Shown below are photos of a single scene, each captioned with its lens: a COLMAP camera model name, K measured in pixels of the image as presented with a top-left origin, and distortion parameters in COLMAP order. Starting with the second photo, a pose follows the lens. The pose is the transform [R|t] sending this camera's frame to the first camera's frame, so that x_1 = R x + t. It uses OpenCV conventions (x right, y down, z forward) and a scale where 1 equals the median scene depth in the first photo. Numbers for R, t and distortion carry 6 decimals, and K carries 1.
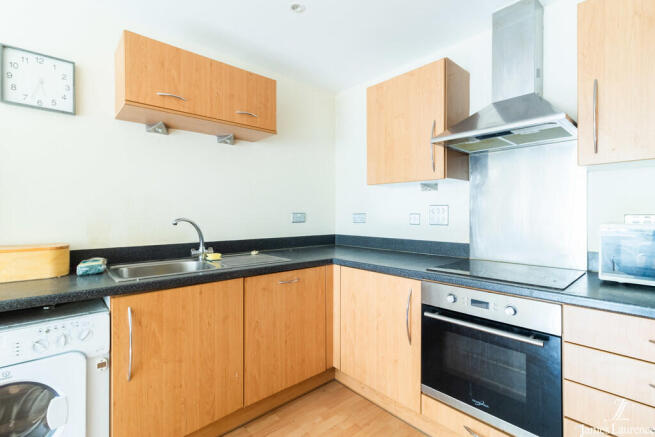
lens RADIAL K [[309.3, 0, 328.4], [0, 309.3, 214.9], [0, 0, 1]] dist [0.002852, 0.000221]
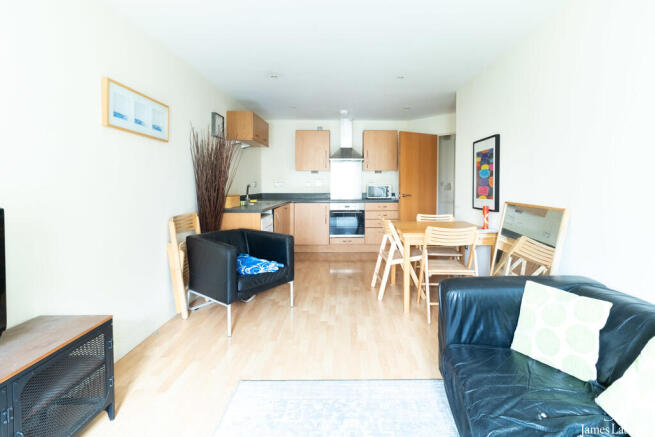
lens RADIAL K [[340.8, 0, 330.1], [0, 340.8, 214.2], [0, 0, 1]] dist [0.001652, 0.000184]
pose [[0.693924, -0.063543, 0.717239, -1.939409], [0.002108, 0.996274, 0.086224, 0.016075], [-0.720045, -0.058321, 0.691472, -1.262017]]
